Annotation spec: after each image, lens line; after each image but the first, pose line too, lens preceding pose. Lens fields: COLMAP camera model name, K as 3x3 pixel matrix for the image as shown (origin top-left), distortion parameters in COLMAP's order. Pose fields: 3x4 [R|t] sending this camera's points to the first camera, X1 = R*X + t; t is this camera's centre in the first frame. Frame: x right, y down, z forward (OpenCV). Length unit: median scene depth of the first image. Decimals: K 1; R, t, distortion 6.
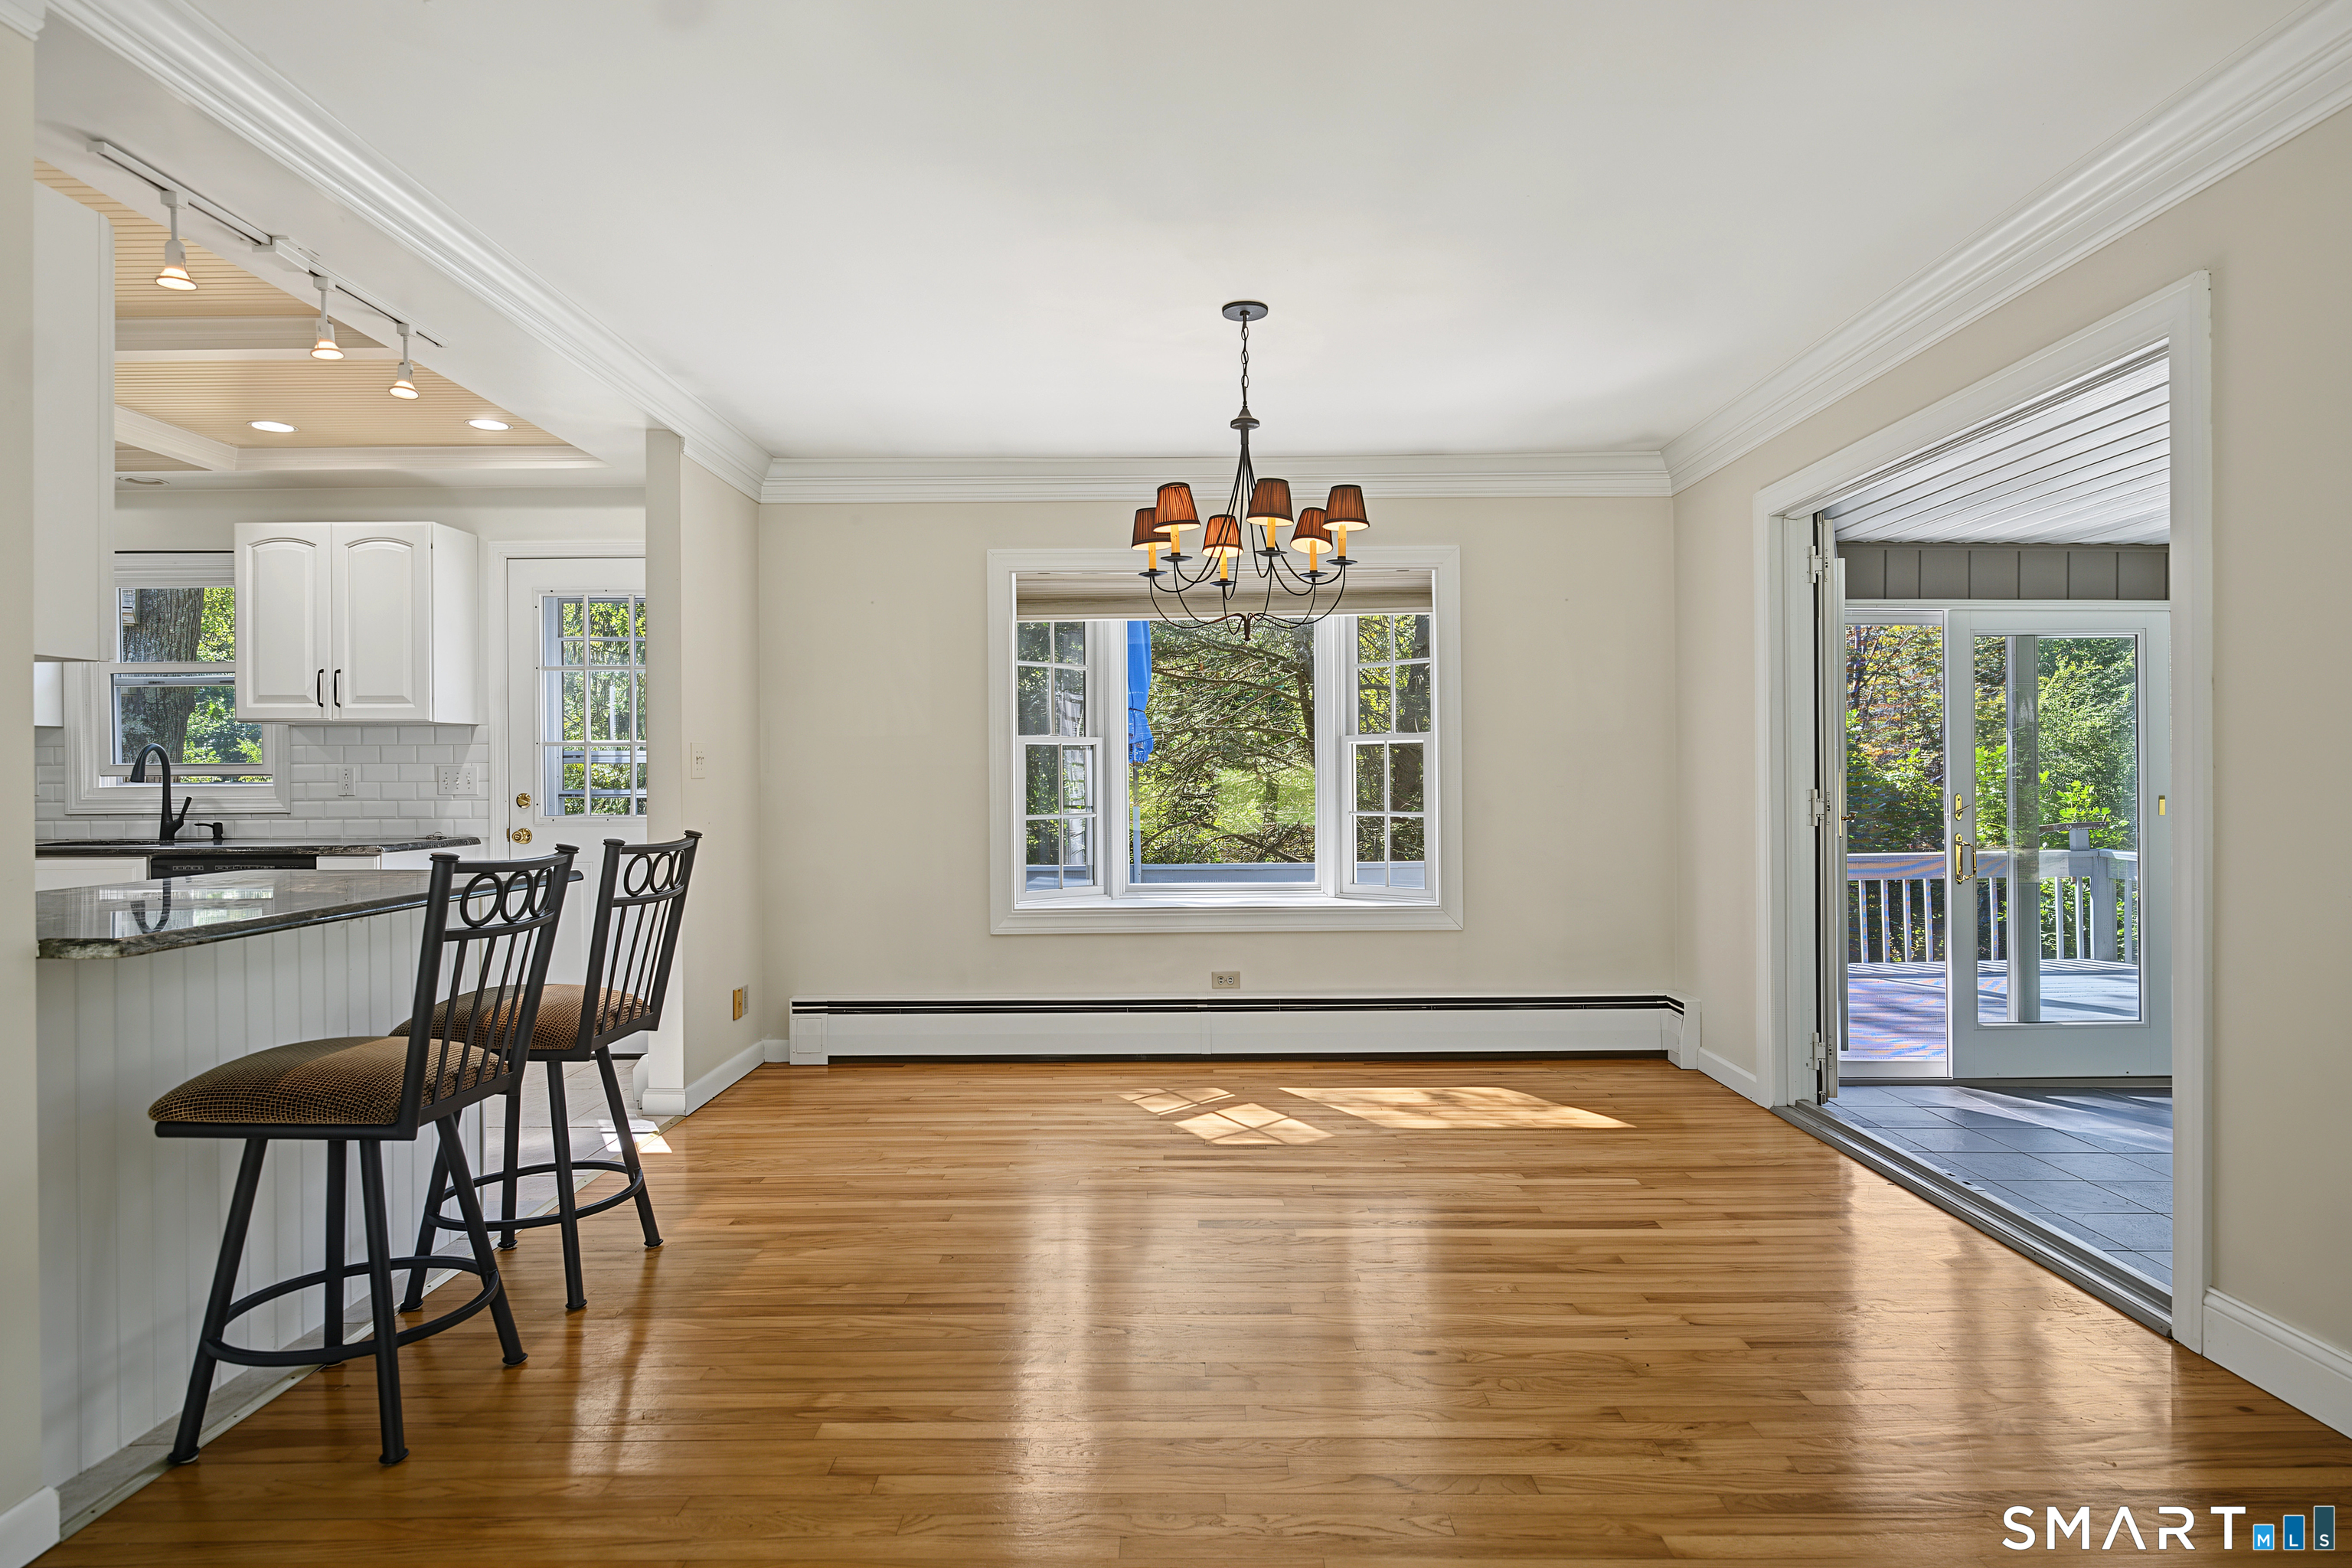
lens RADIAL K [[1270.0, 0, 1170.9], [0, 1270.0, 773.3], [0, 0, 1]] dist [-0.007273, -0.001887]
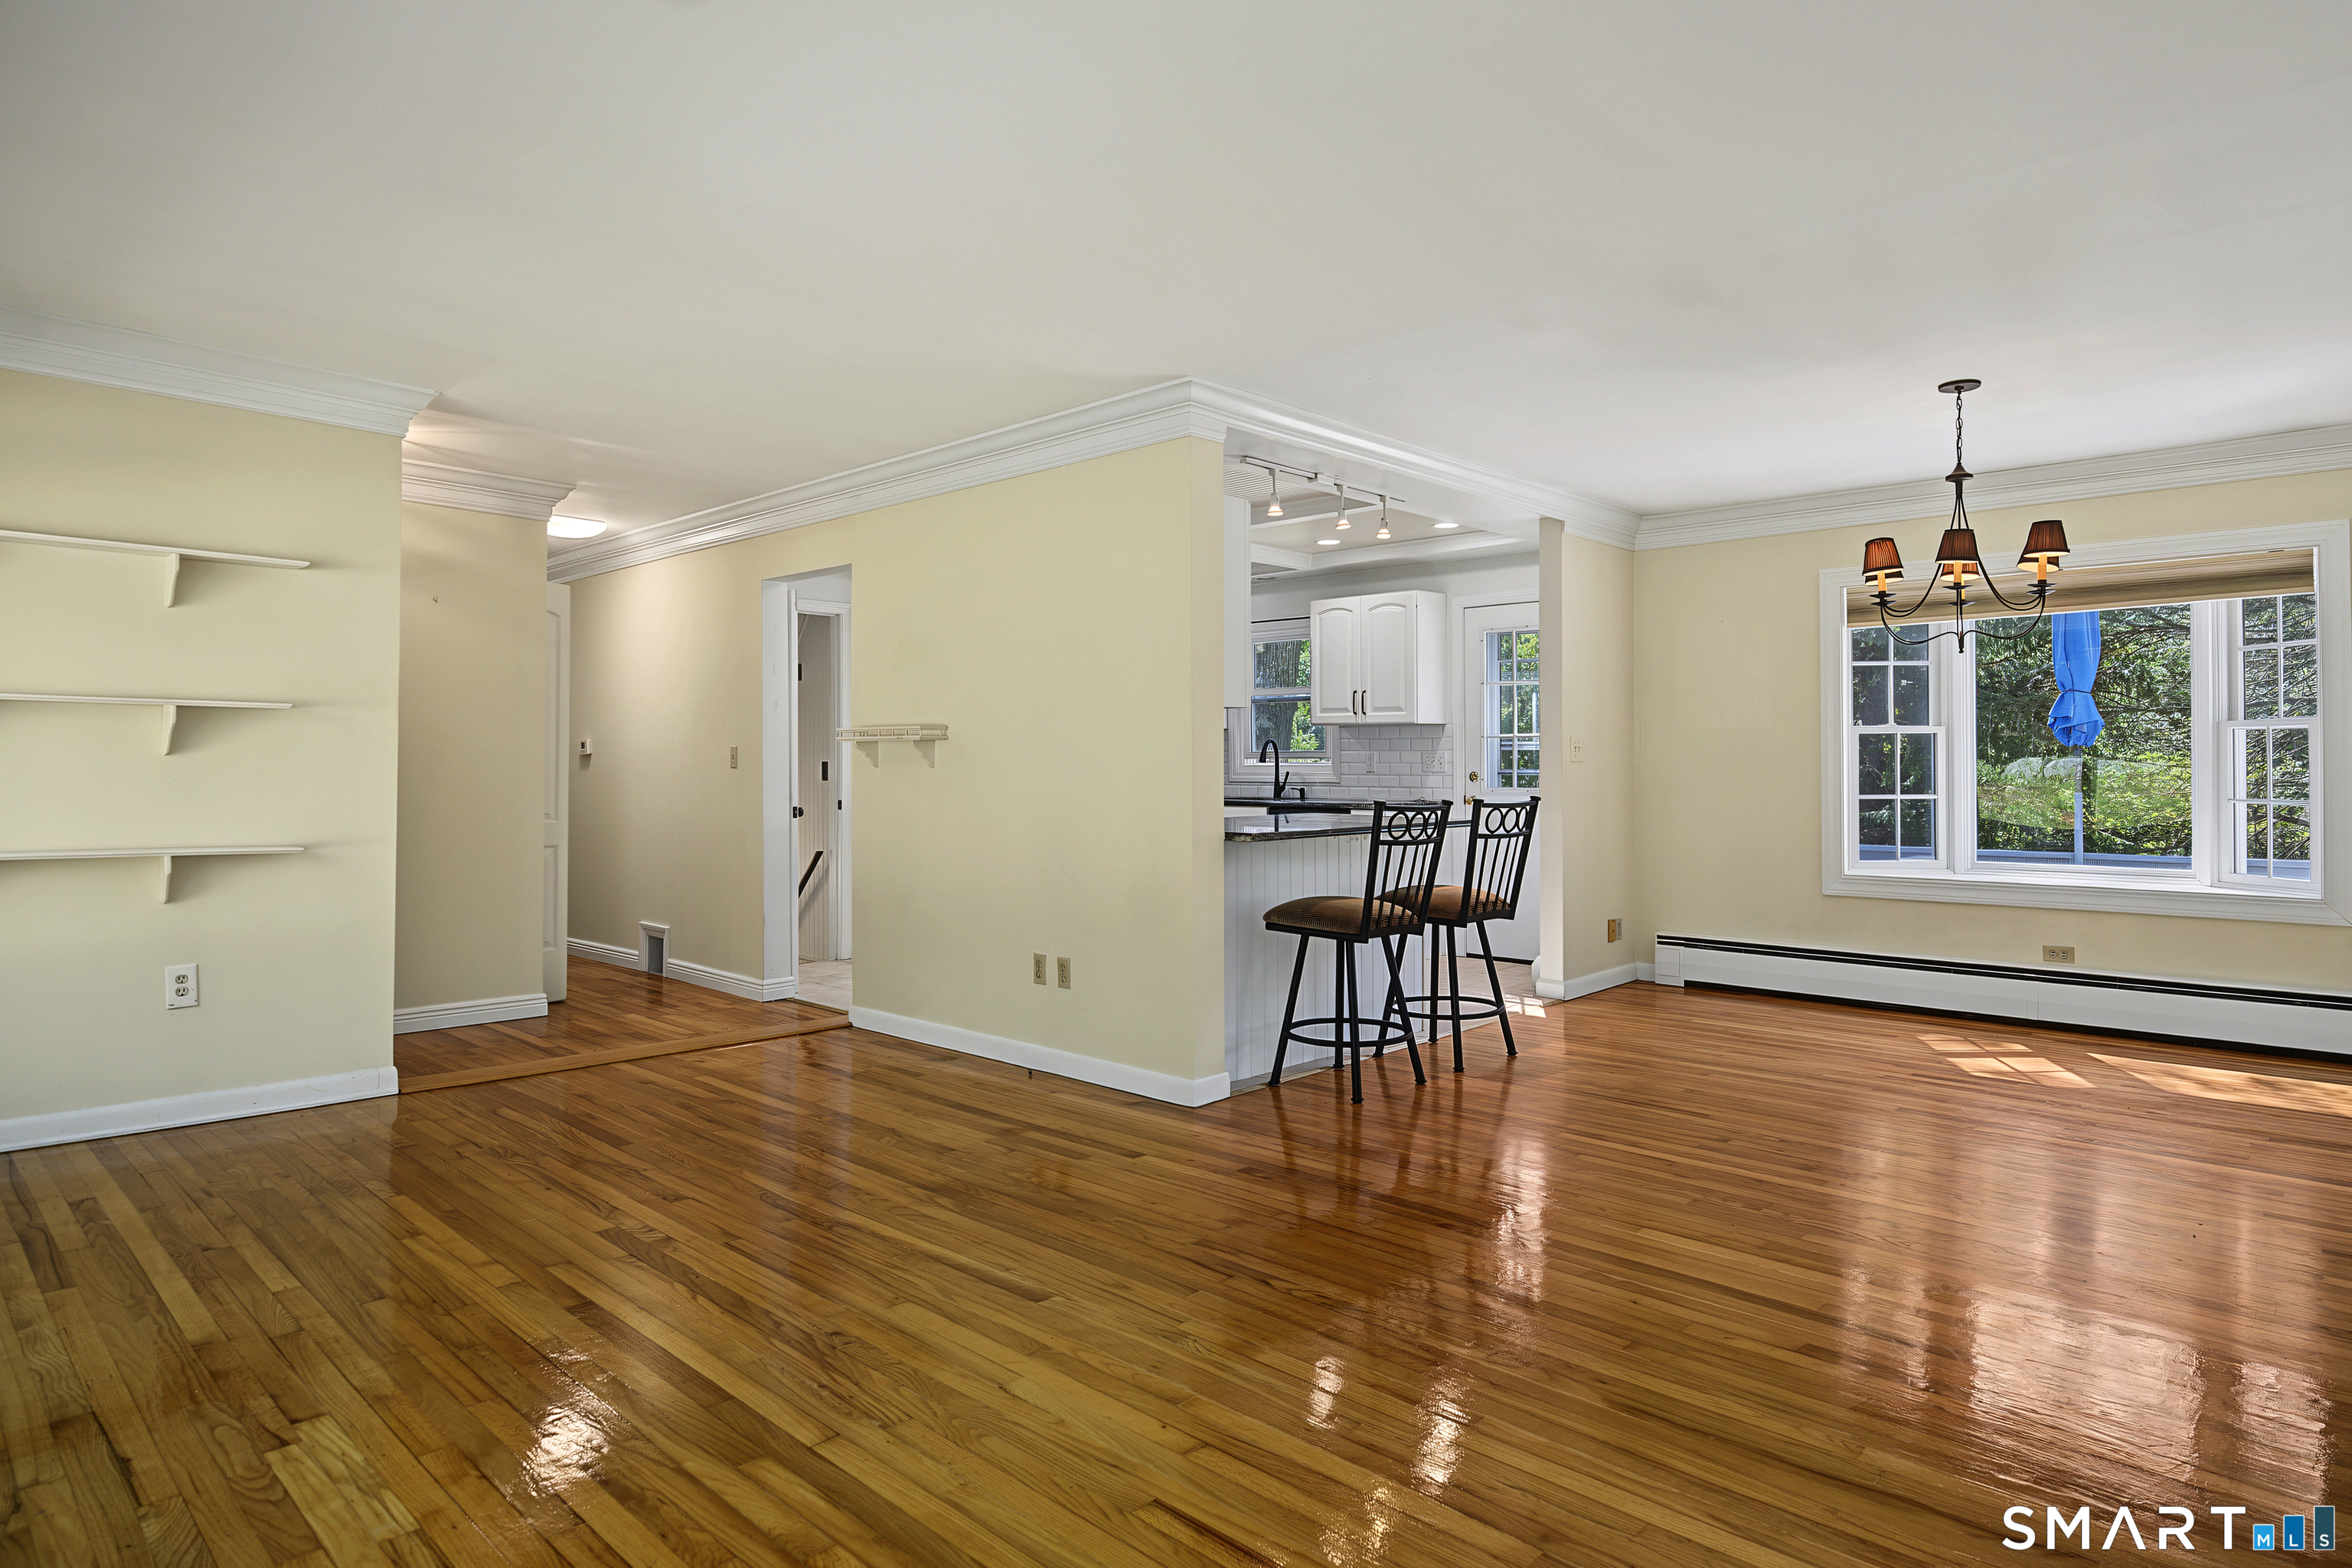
lens RADIAL K [[1270.0, 0, 1192.0], [0, 1270.0, 759.7], [0, 0, 1]] dist [-0.007273, -0.001887]
pose [[0.734851, 0.004508, -0.678213, 0.251161], [-0.001708, 0.999987, 0.004796, -0.004231], [0.678226, -0.002366, 0.734849, -0.297173]]
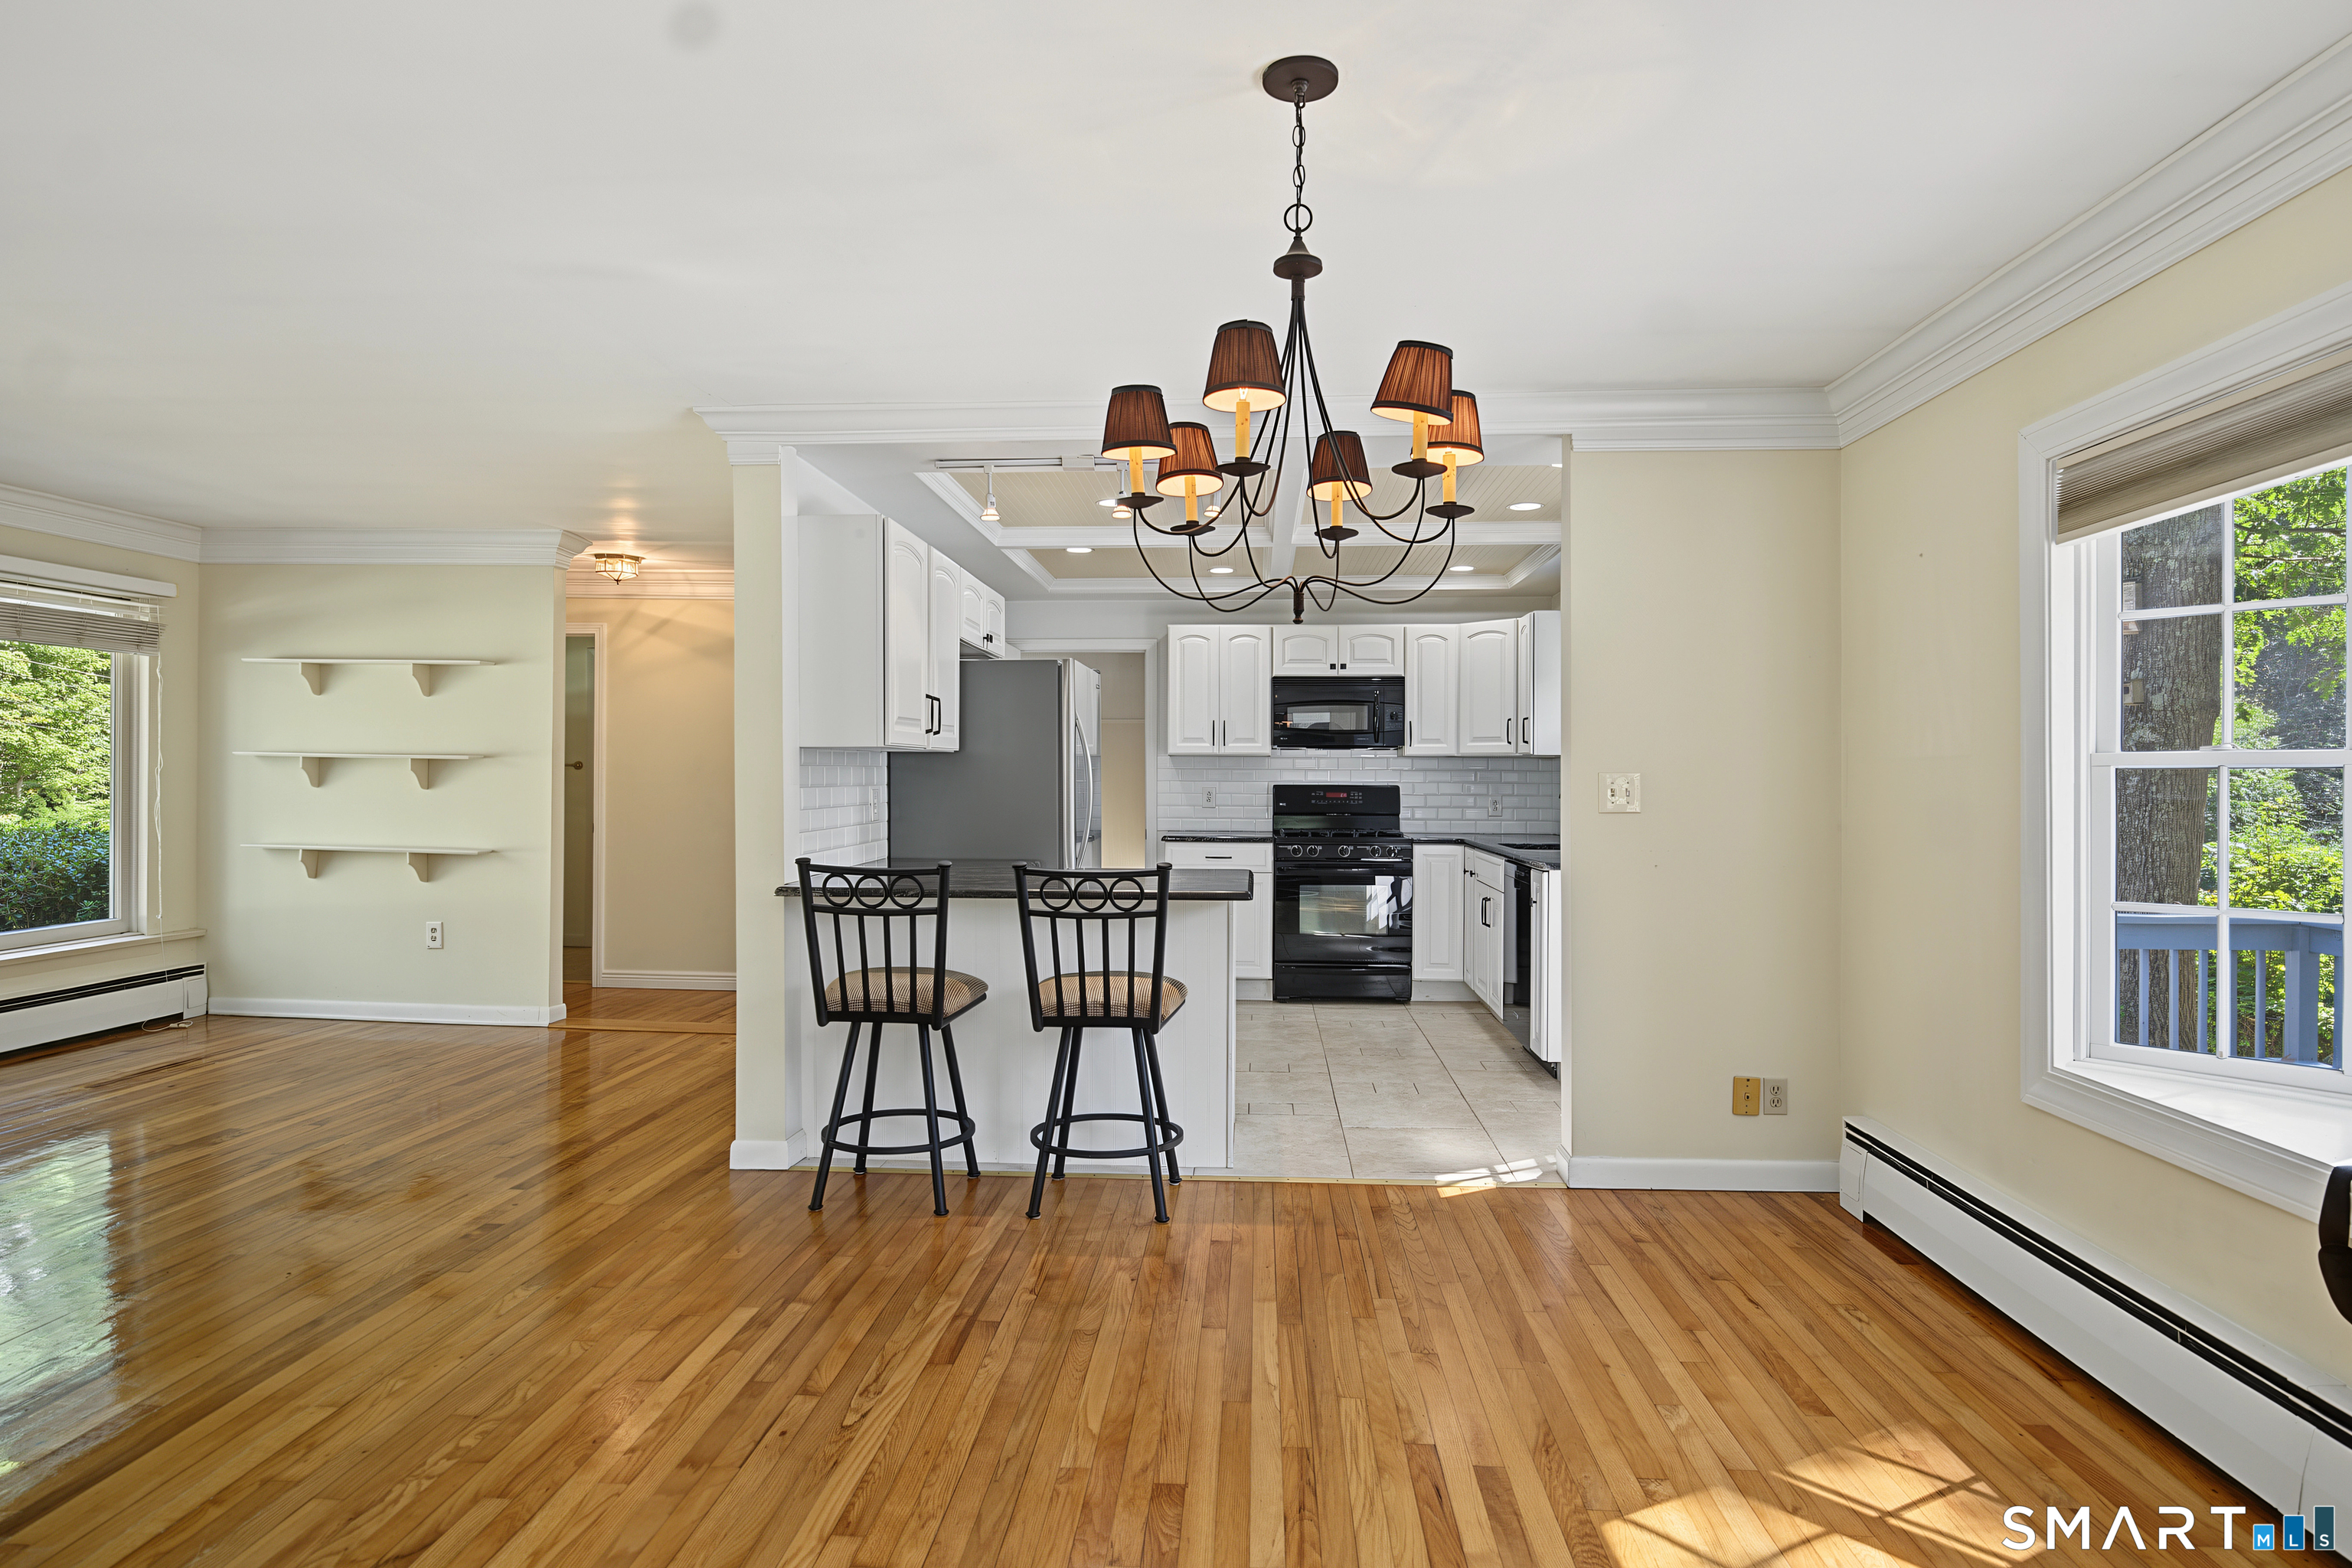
lens RADIAL K [[1270.0, 0, 1187.6], [0, 1270.0, 778.5], [0, 0, 1]] dist [-0.007273, -0.001887]
pose [[-0.041259, 0.009375, -0.999104, 0.484712], [-0.001714, 0.999954, 0.009454, -0.026753], [0.999147, 0.002102, -0.041241, 0.703990]]
